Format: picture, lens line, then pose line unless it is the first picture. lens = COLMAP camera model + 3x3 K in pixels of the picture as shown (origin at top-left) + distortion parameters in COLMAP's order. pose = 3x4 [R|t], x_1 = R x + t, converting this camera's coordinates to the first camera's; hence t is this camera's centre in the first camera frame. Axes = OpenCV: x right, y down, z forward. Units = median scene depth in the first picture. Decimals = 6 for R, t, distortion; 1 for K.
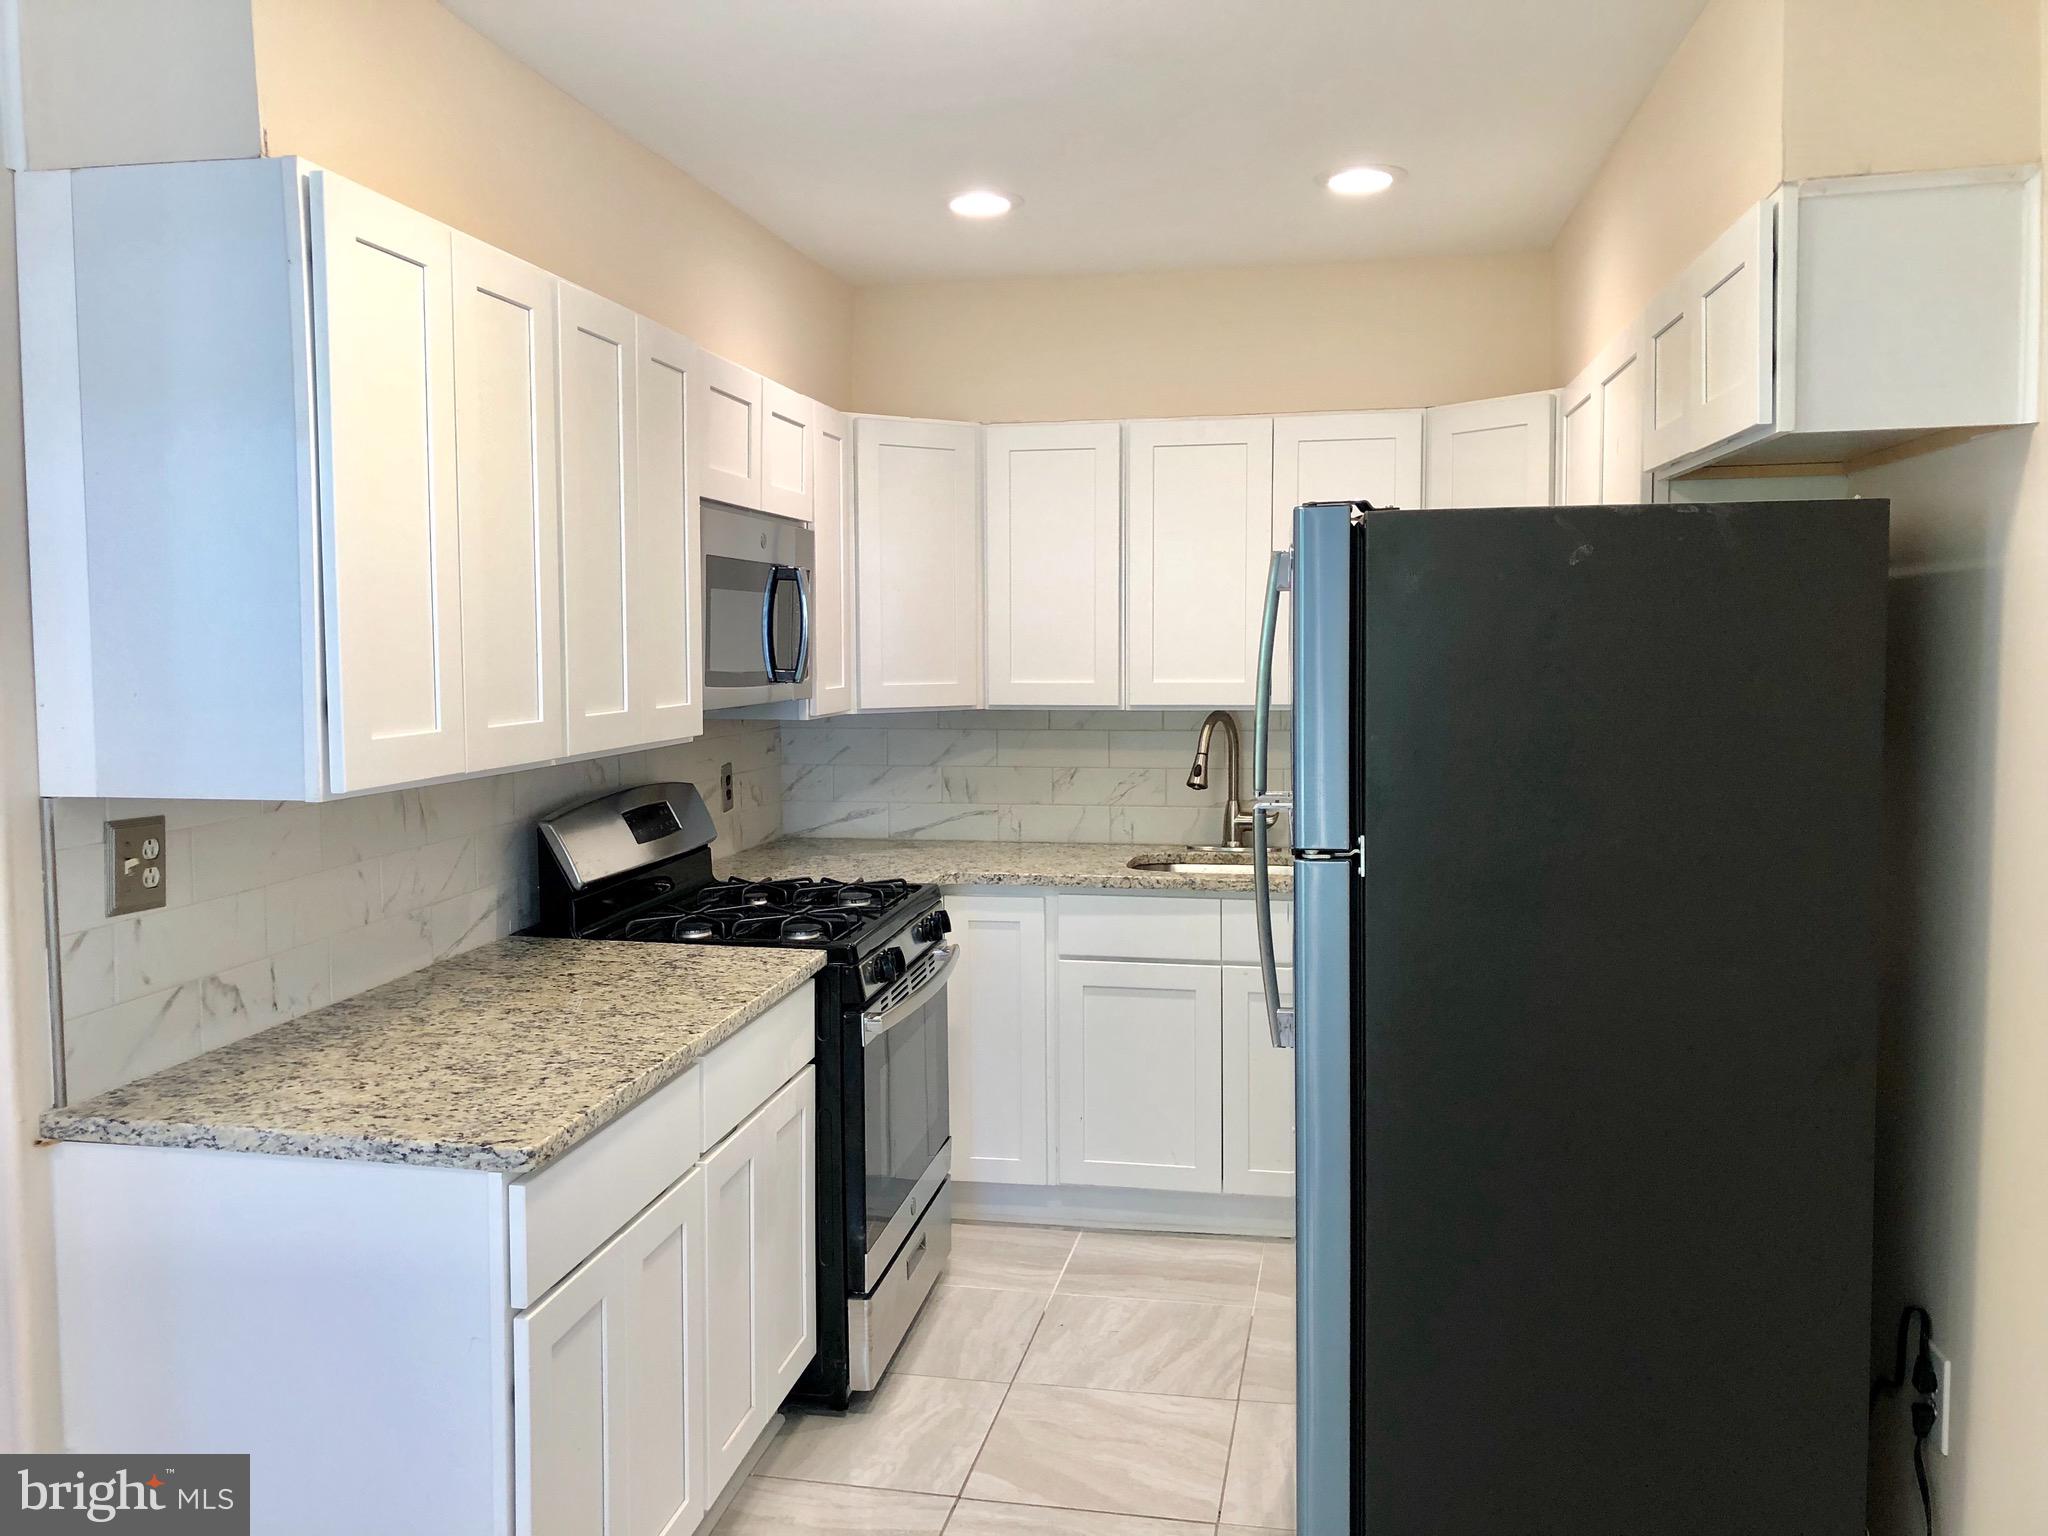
lens RADIAL K [[1694.5, 0, 986.4], [0, 1694.5, 753.3], [0, 0, 1]] dist [0.034294, -0.045553]
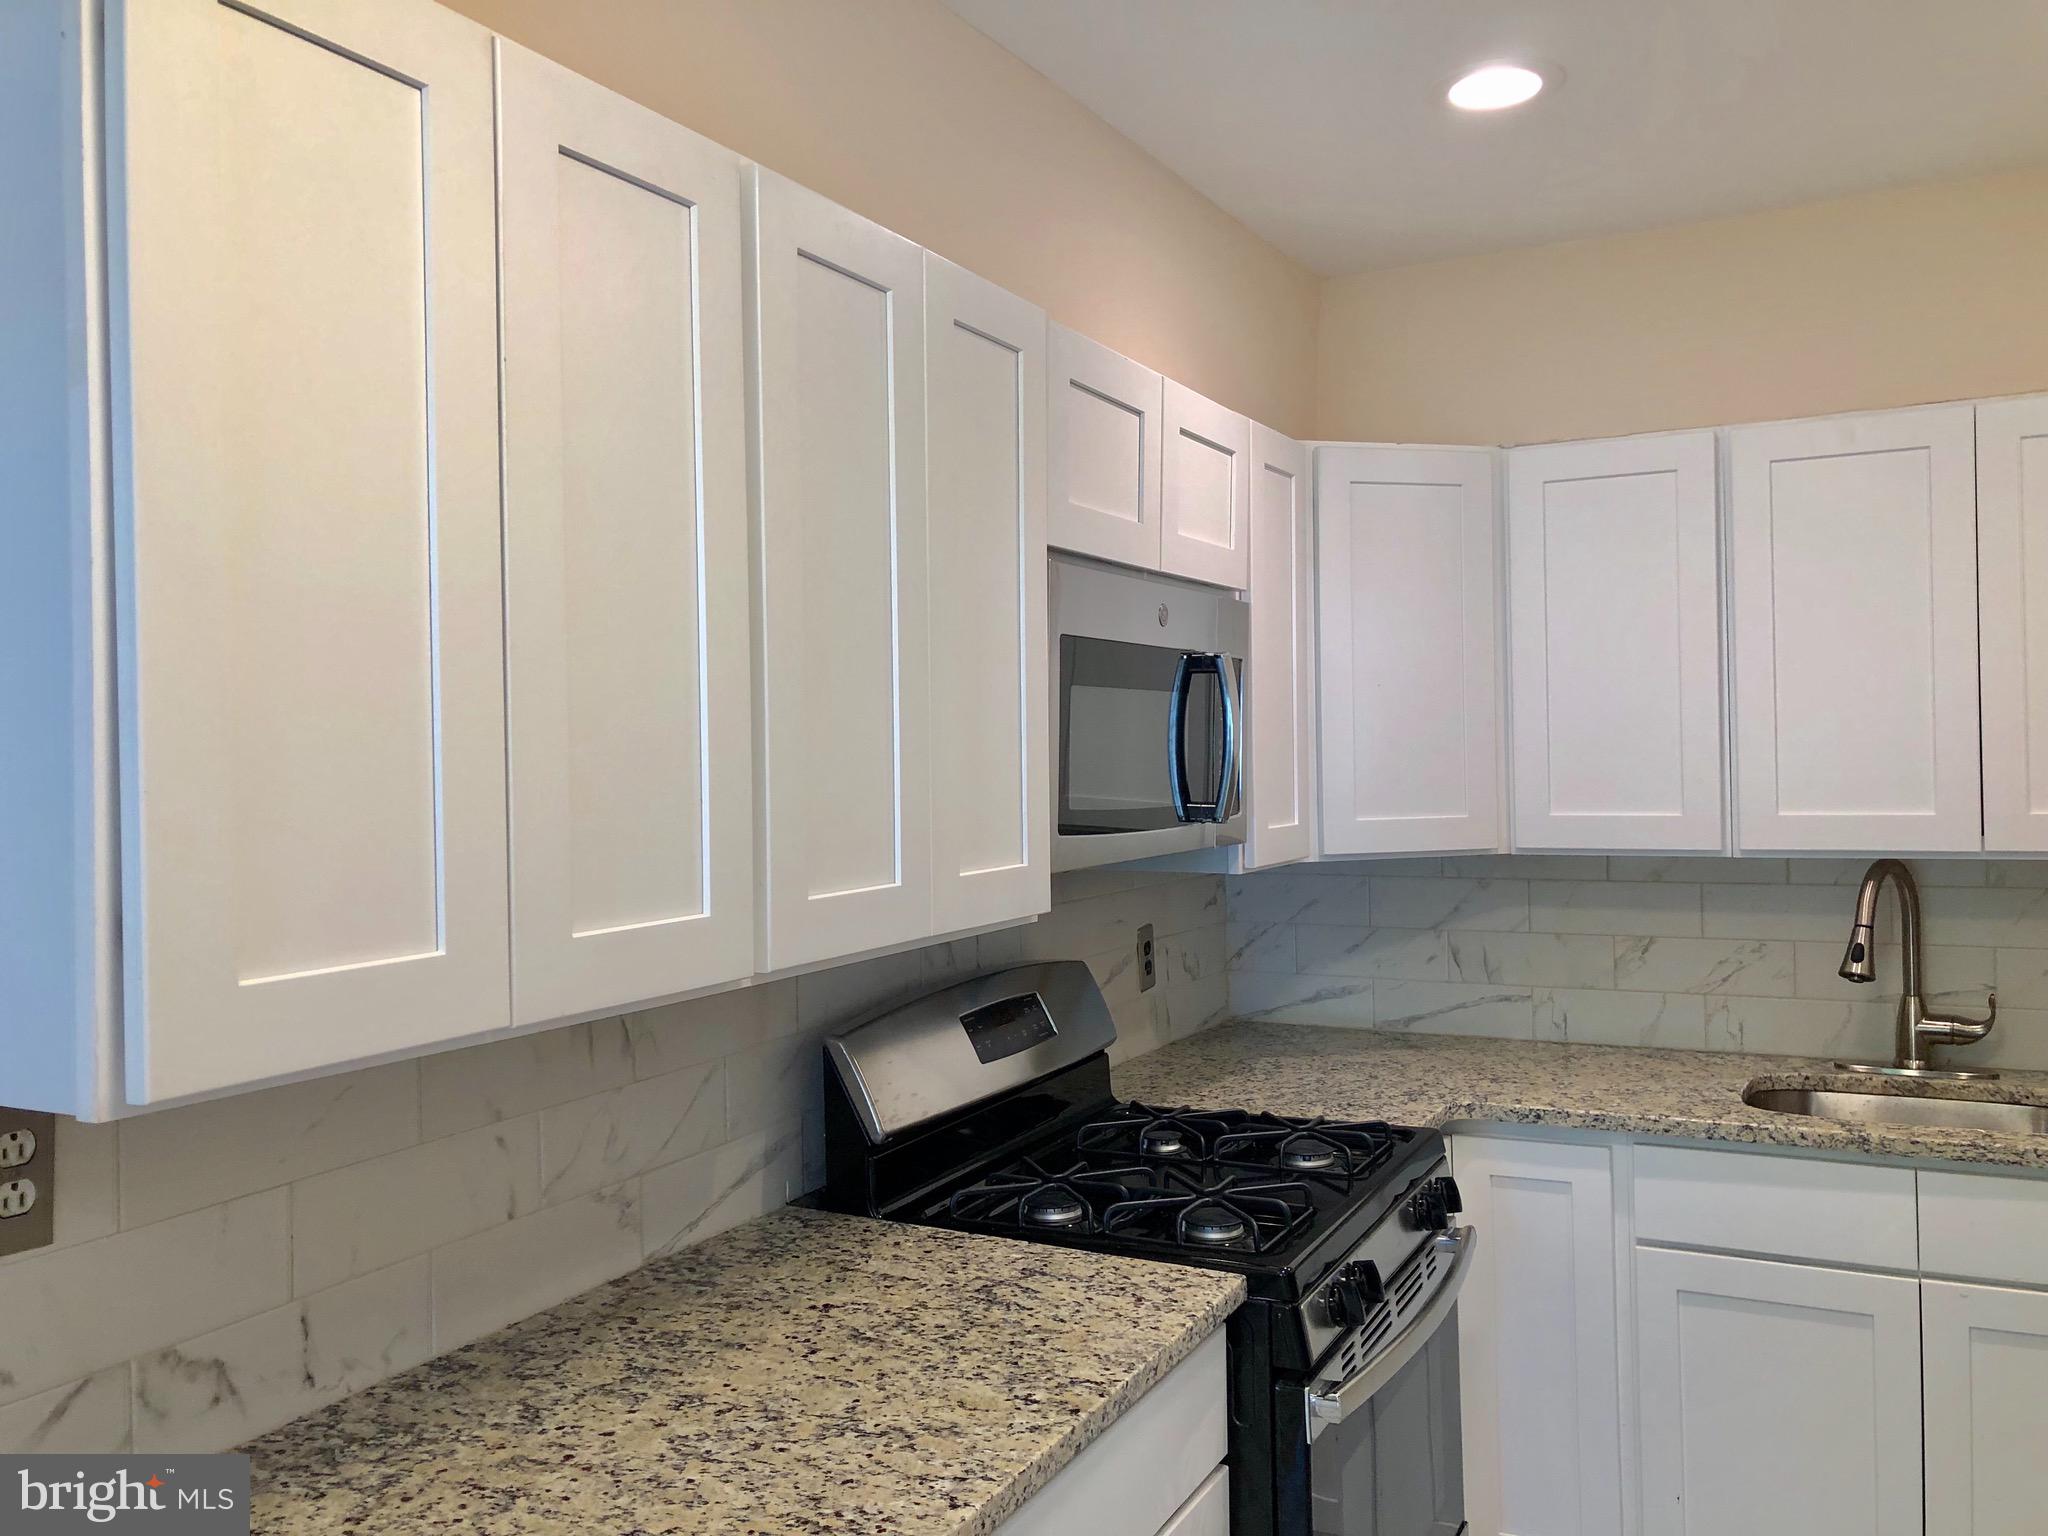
lens RADIAL K [[1694.5, 0, 1013.5], [0, 1694.5, 762.2], [0, 0, 1]] dist [0.034294, -0.045553]
pose [[0.960253, -0.012090, -0.278870, -0.002182], [-0.004677, 0.998224, -0.059381, -0.025645], [0.279093, 0.058325, 0.958491, 0.327361]]
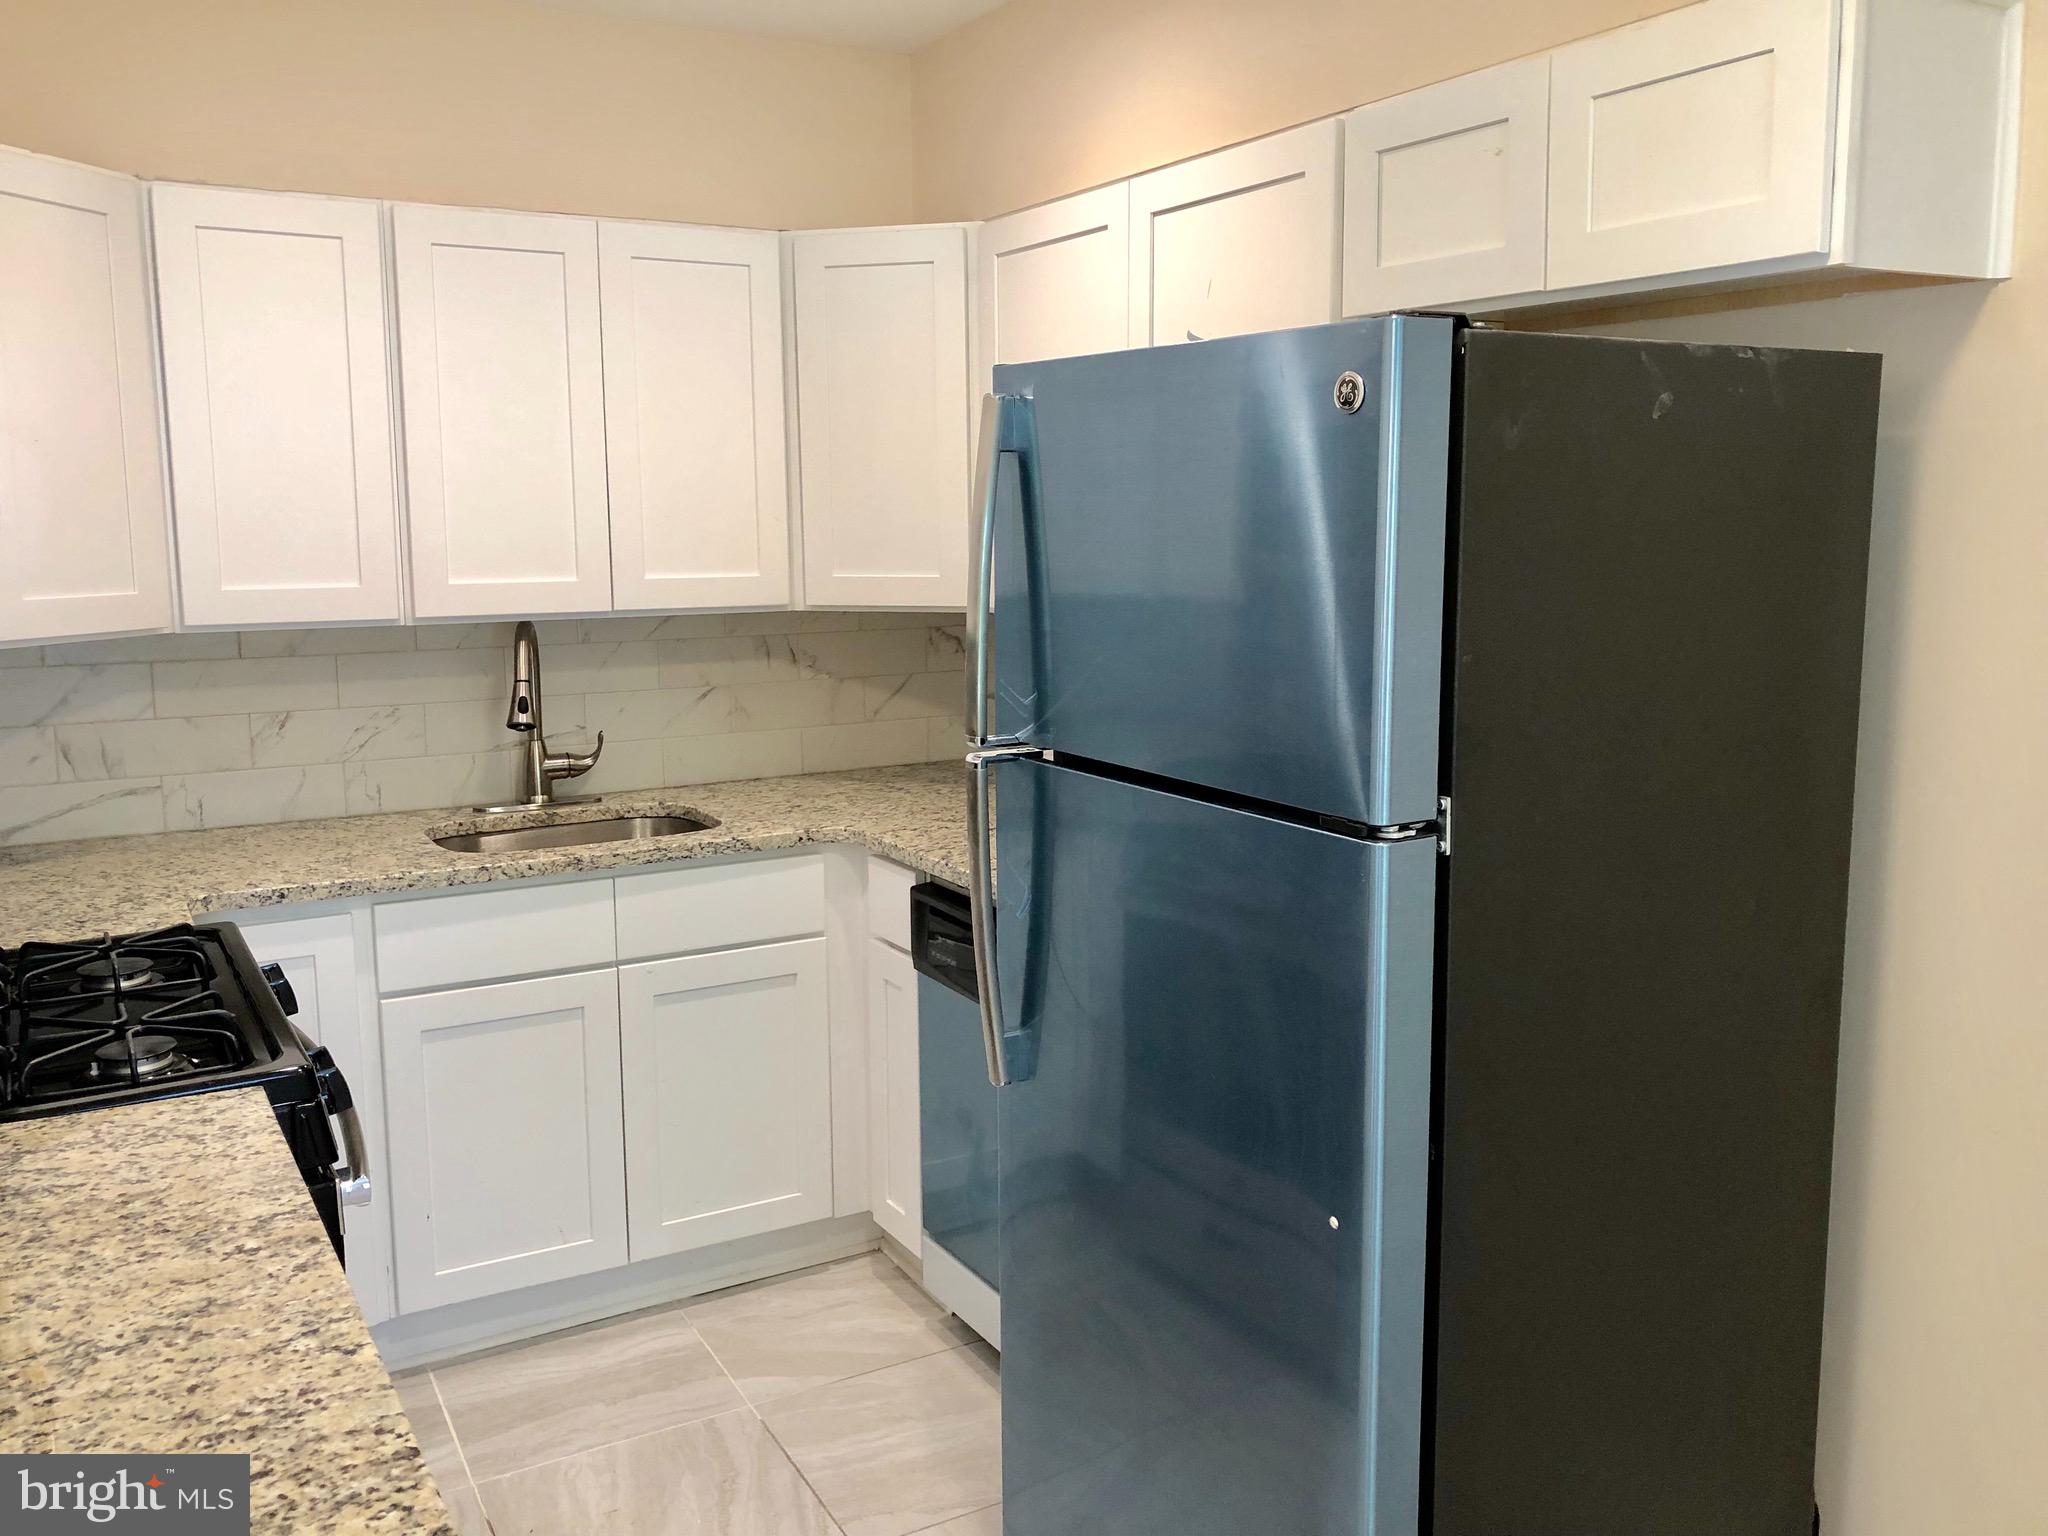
lens RADIAL K [[1694.5, 0, 1018.4], [0, 1694.5, 754.9], [0, 0, 1]] dist [0.034294, -0.045553]
pose [[0.747256, -0.093103, 0.657982, -0.227014], [0.049390, 0.995180, 0.084725, -0.022792], [-0.662698, -0.030814, 0.748252, 0.358552]]
